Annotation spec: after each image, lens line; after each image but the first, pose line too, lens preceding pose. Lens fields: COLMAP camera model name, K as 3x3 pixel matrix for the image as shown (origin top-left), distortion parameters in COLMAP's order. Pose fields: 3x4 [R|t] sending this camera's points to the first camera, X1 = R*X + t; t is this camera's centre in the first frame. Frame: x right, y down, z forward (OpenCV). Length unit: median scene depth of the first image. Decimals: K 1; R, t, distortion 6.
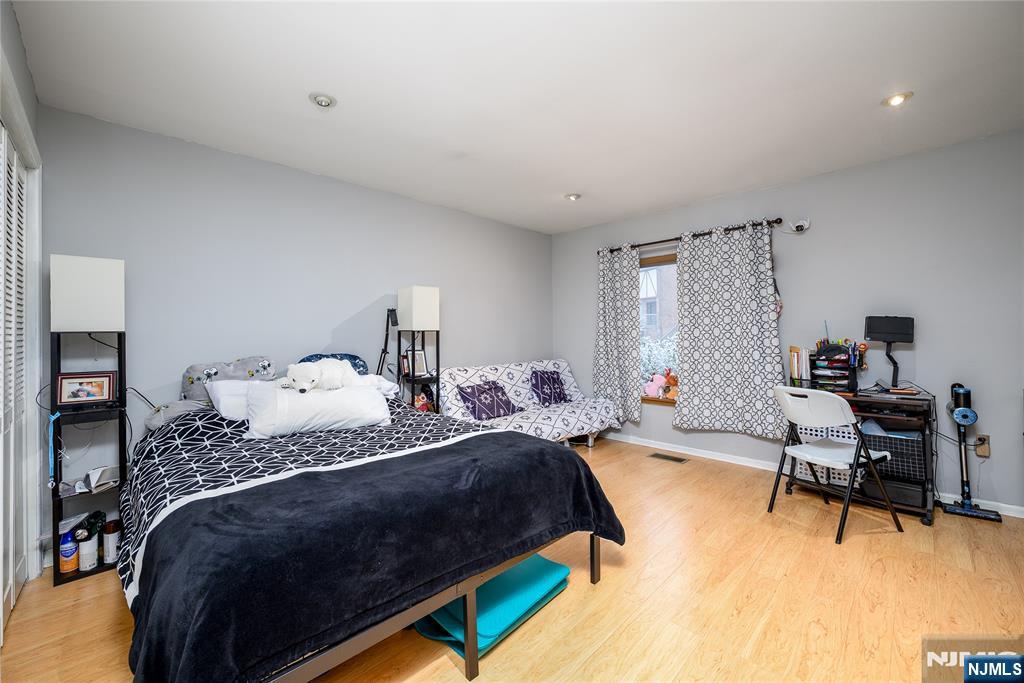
lens RADIAL K [[406.8, 0, 511.2], [0, 406.8, 335.9], [0, 0, 1]] dist [-0.002255, -0.000887]
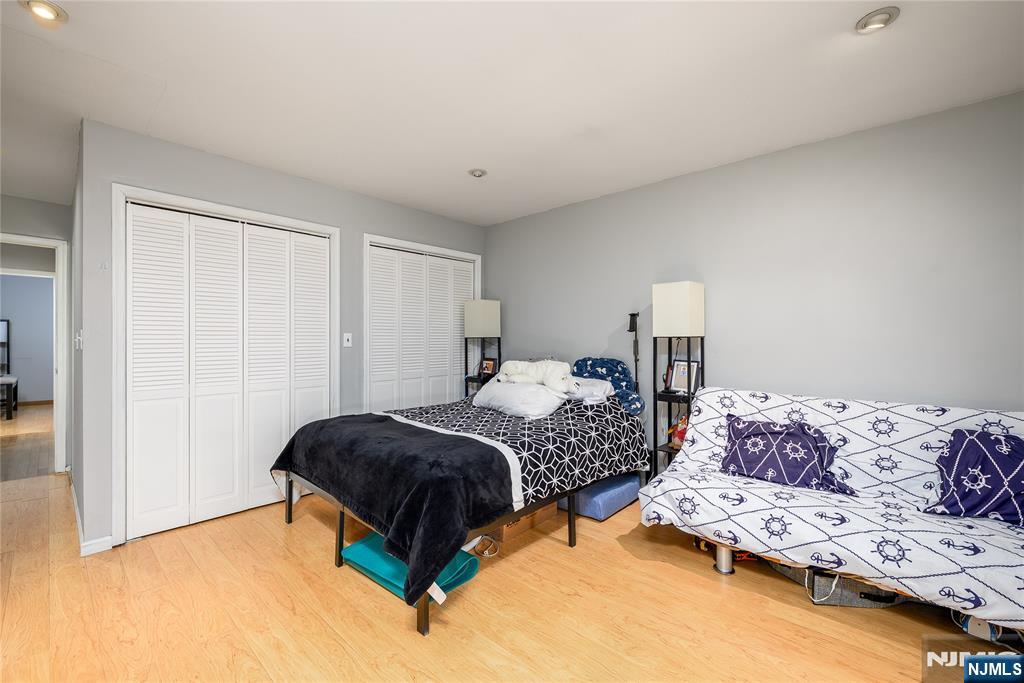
lens RADIAL K [[427.0, 0, 511.5], [0, 427.0, 337.6], [0, 0, 1]] dist [-0.011849, 0.000102]
pose [[0.047524, 0.012609, -0.998791, 0.943606], [-0.008095, 0.999892, 0.012238, -0.027575], [0.998837, 0.007504, 0.047621, 0.972766]]
